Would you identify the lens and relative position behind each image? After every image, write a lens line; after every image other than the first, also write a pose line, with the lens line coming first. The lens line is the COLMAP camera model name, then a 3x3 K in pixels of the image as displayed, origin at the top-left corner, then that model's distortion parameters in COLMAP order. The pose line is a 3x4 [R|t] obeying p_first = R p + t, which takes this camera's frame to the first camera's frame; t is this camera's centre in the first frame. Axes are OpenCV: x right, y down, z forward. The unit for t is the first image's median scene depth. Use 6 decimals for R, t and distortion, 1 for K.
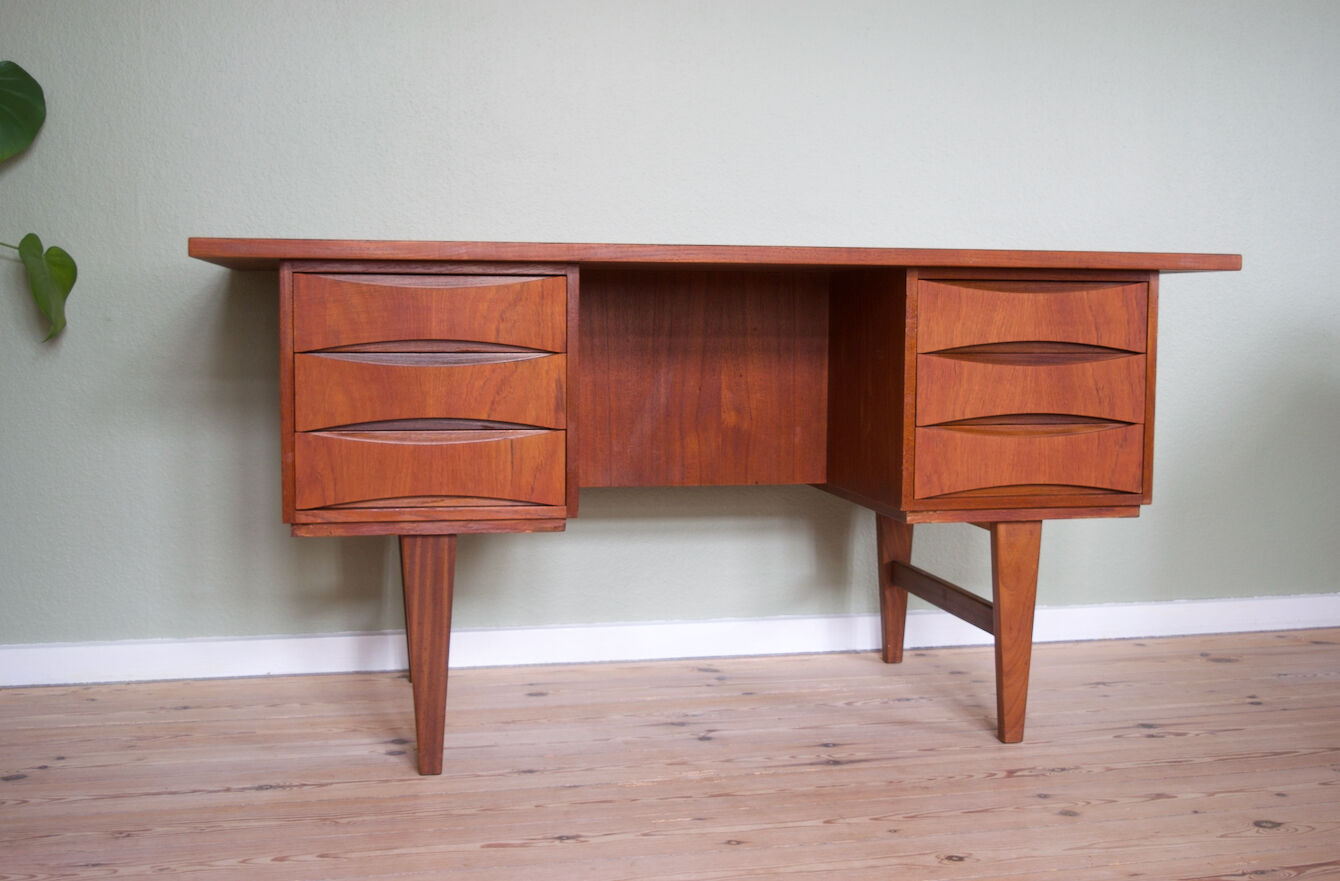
lens RADIAL K [[1458.3, 0, 652.6], [0, 1458.3, 439.3], [0, 0, 1]] dist [-0.064913, 0.000000]
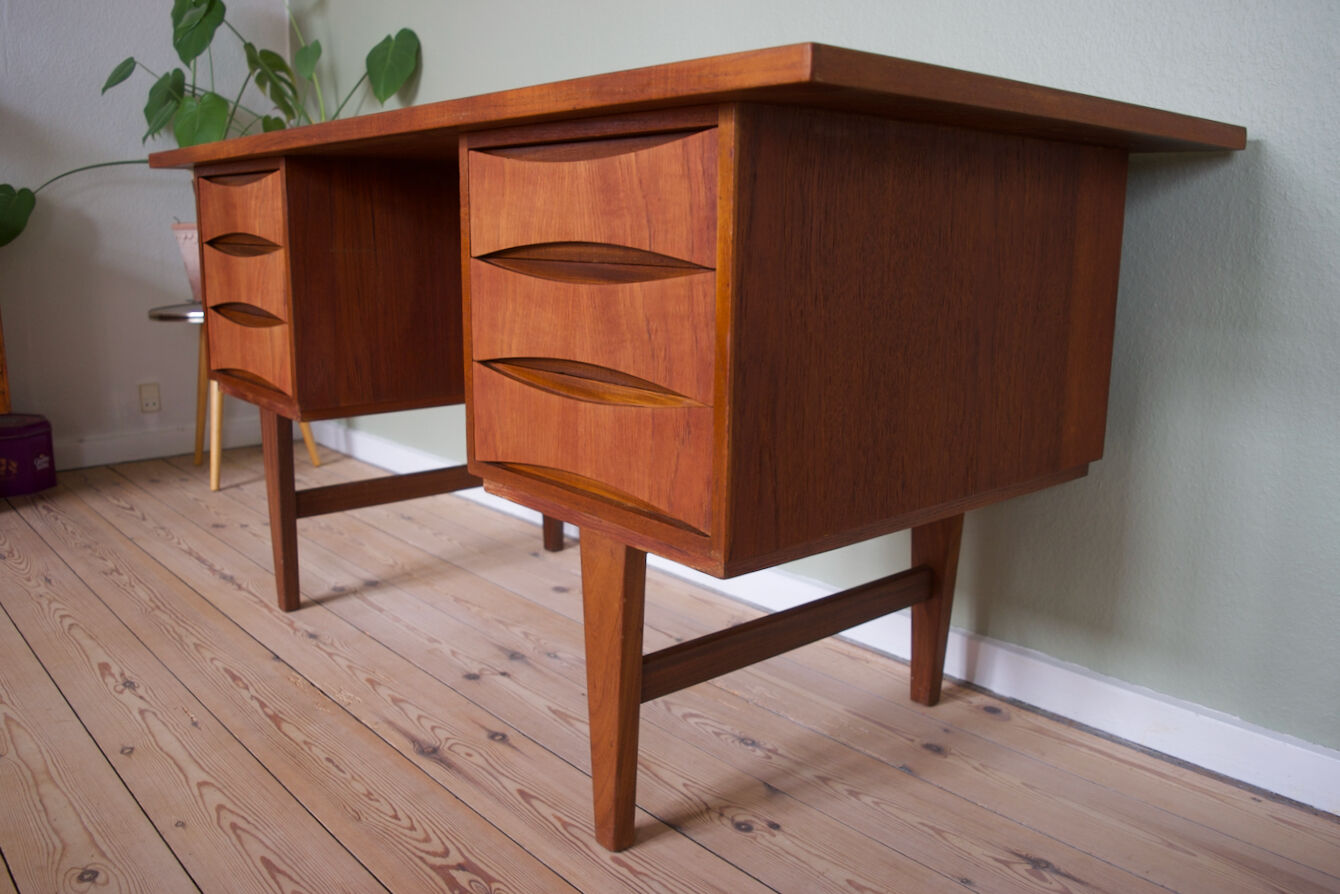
lens RADIAL K [[1059.0, 0, 678.1], [0, 1059.0, 446.7], [0, 0, 1]] dist [-0.096743, 0.022299]
pose [[0.505123, 0.179029, -0.844274, 0.666568], [-0.081246, 0.983768, 0.160000, -0.057278], [0.859215, -0.012226, 0.511469, 0.808065]]
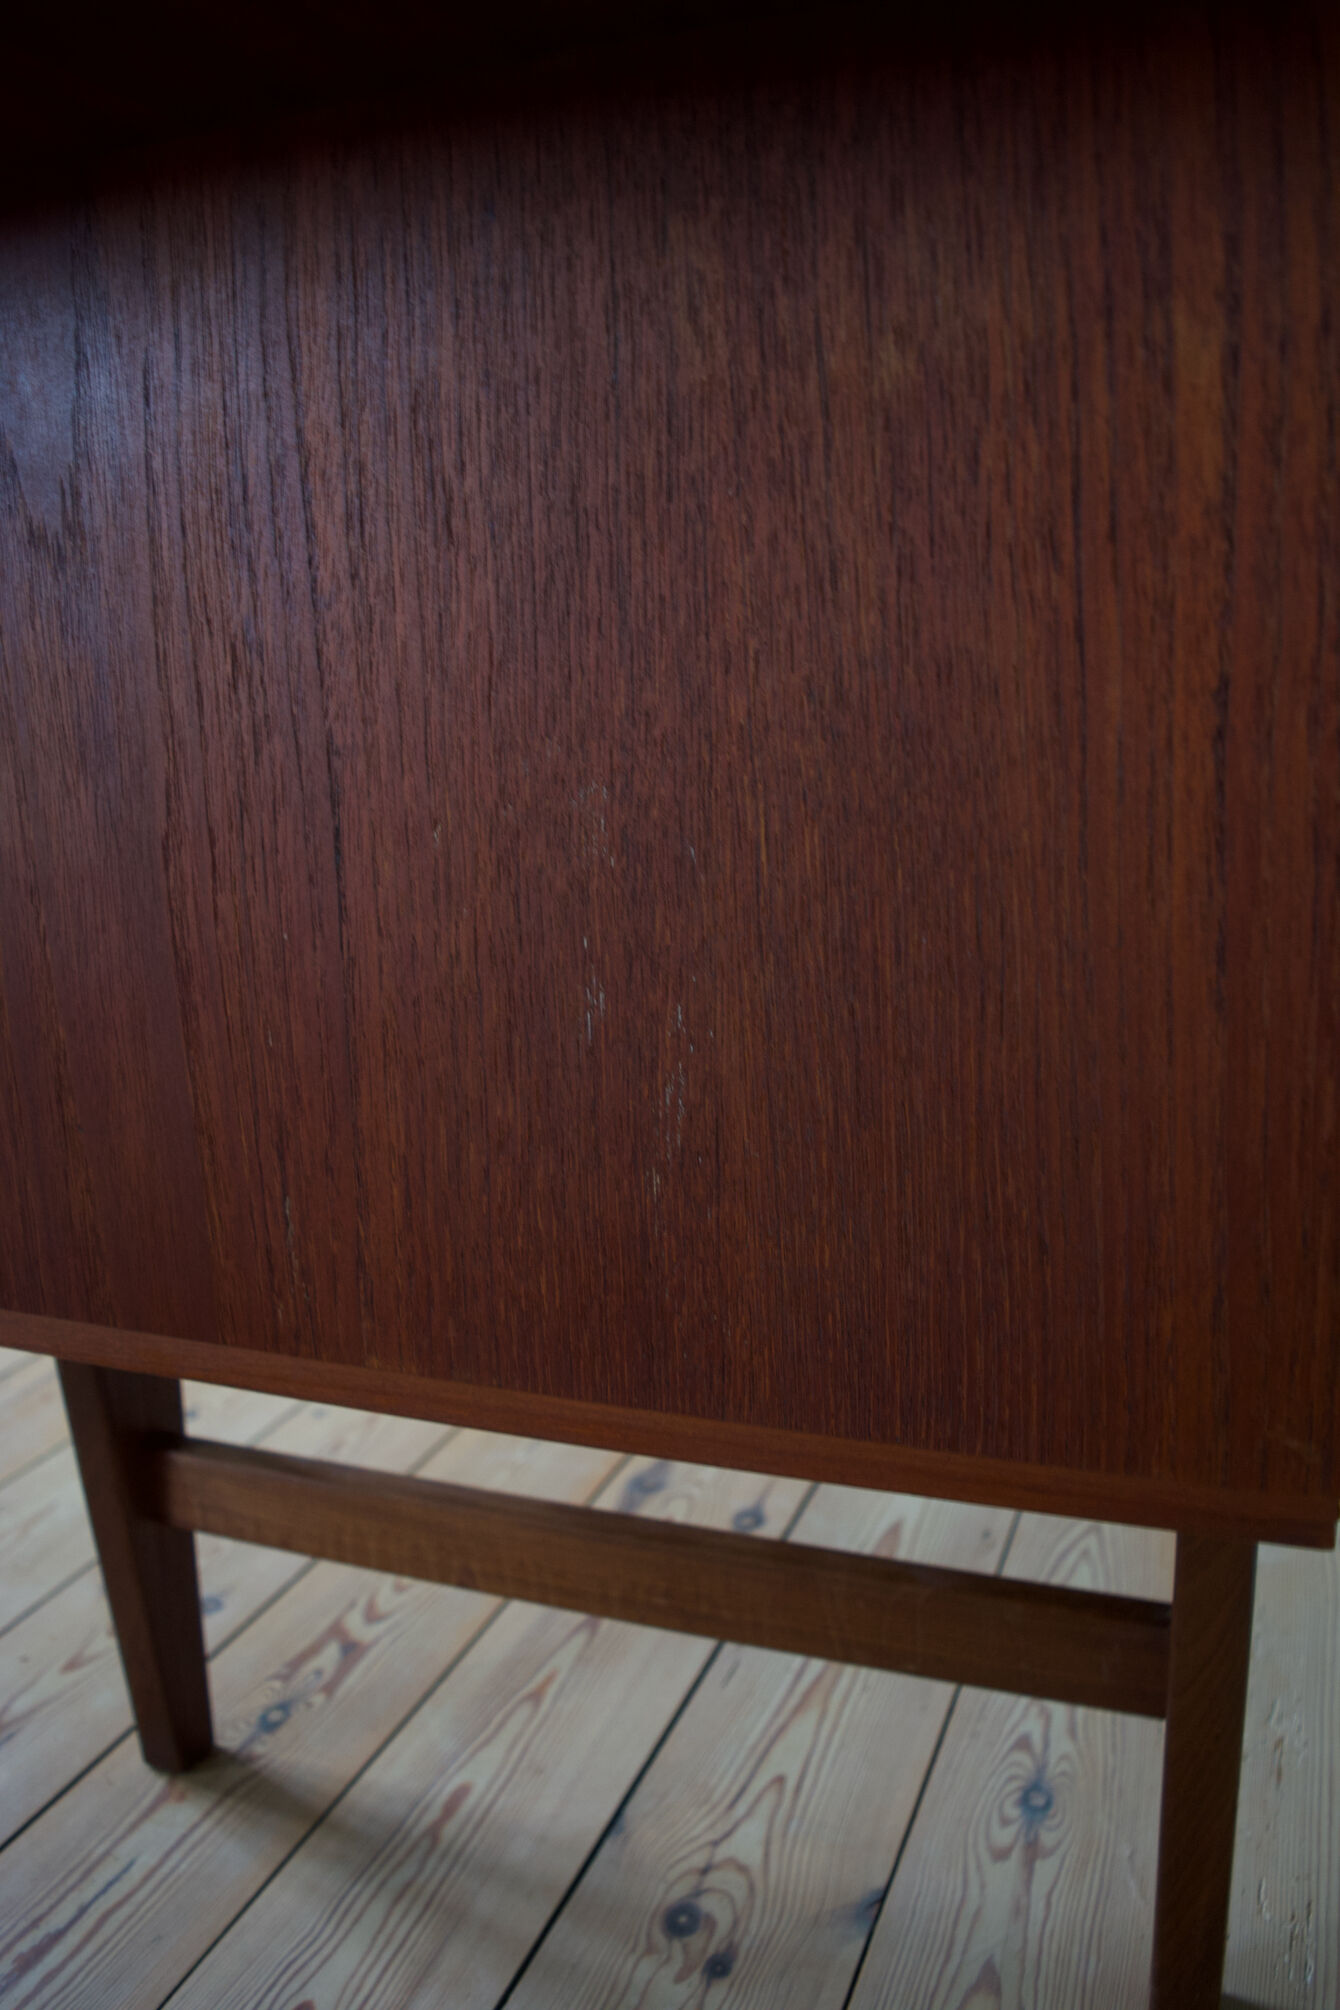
lens RADIAL K [[1551.2, 0, 684.1], [0, 1551.2, 1003.7], [0, 0, 1]] dist [-0.097774, 0.024225]
pose [[-0.550280, 0.193662, -0.812211, 0.502260], [-0.029913, 0.967534, 0.250963, -0.065188], [0.834444, 0.162396, -0.526622, 1.243441]]
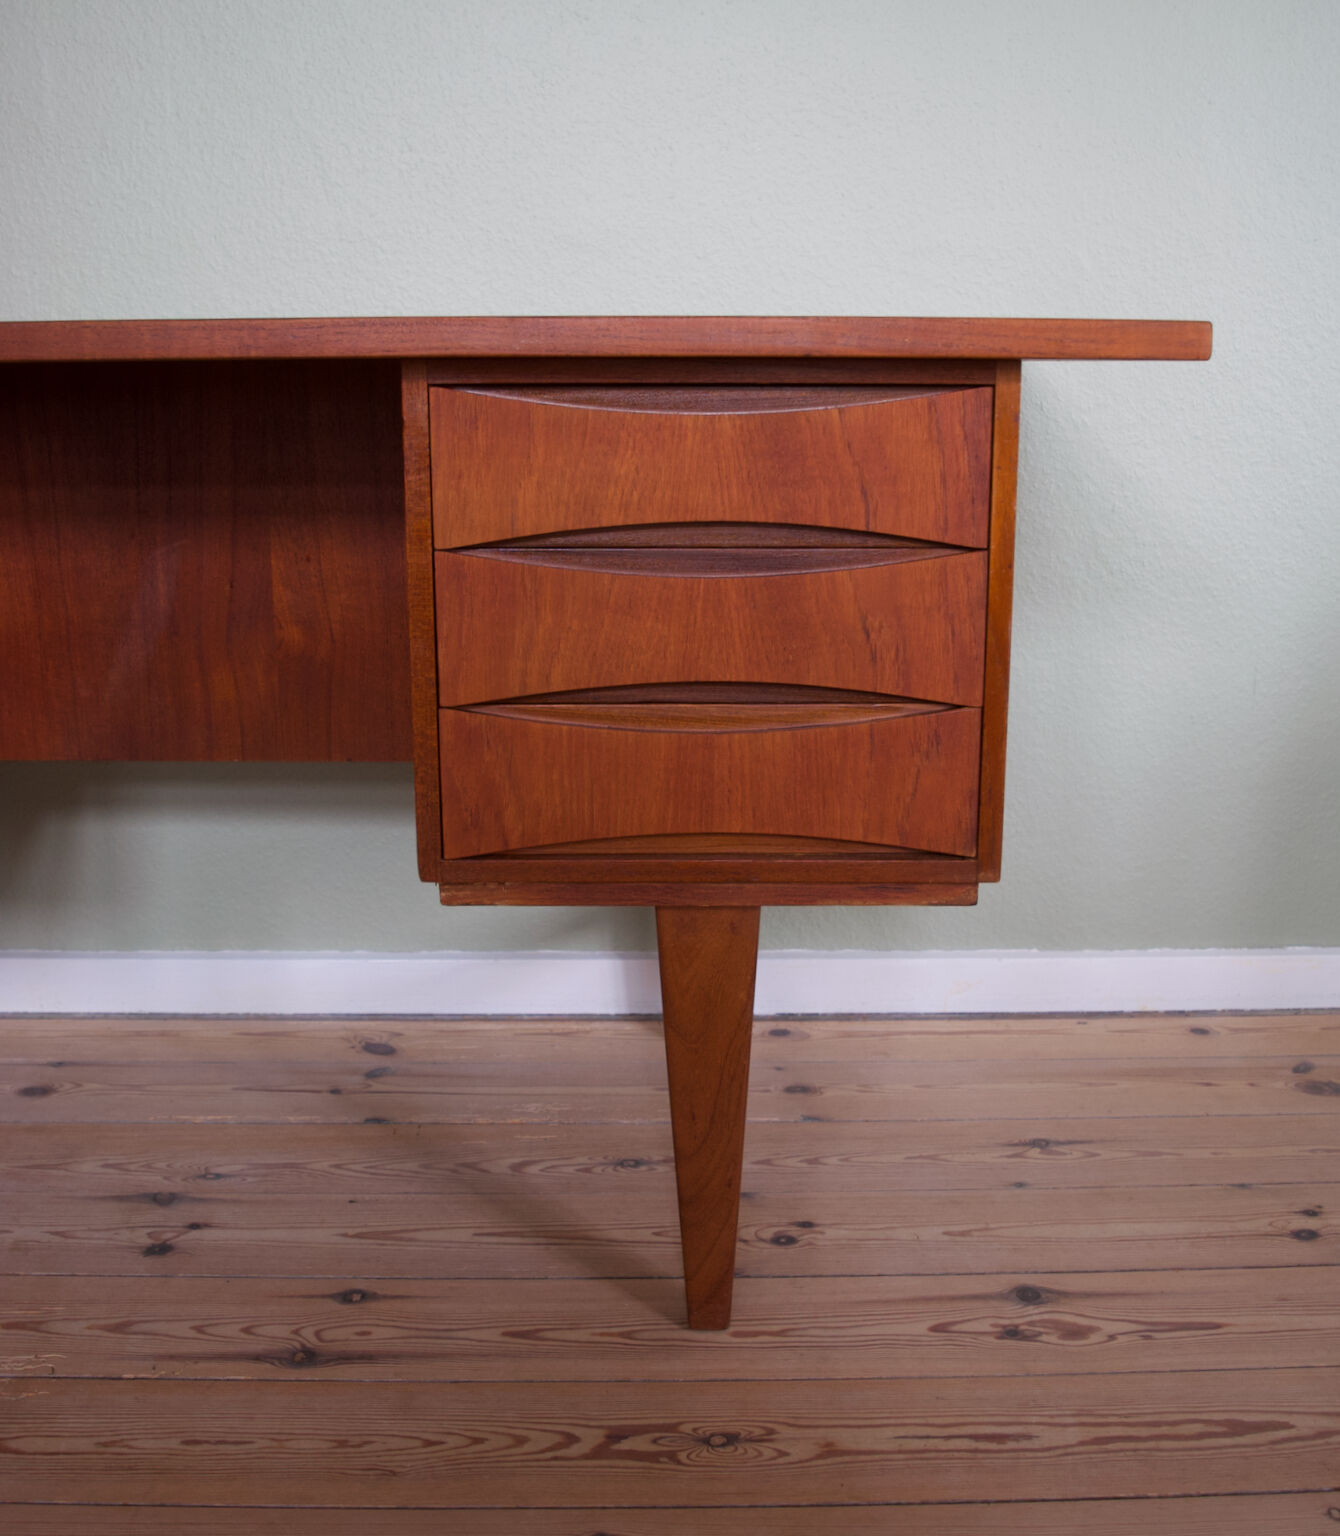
lens RADIAL K [[1672.8, 0, 714.1], [0, 1672.8, 742.6], [0, 0, 1]] dist [-0.089300, 0.000000]
pose [[0.982871, 0.038309, -0.180268, 0.357387], [-0.013409, 0.990429, 0.137368, -0.070733], [0.183805, -0.132598, 0.973978, 0.489160]]
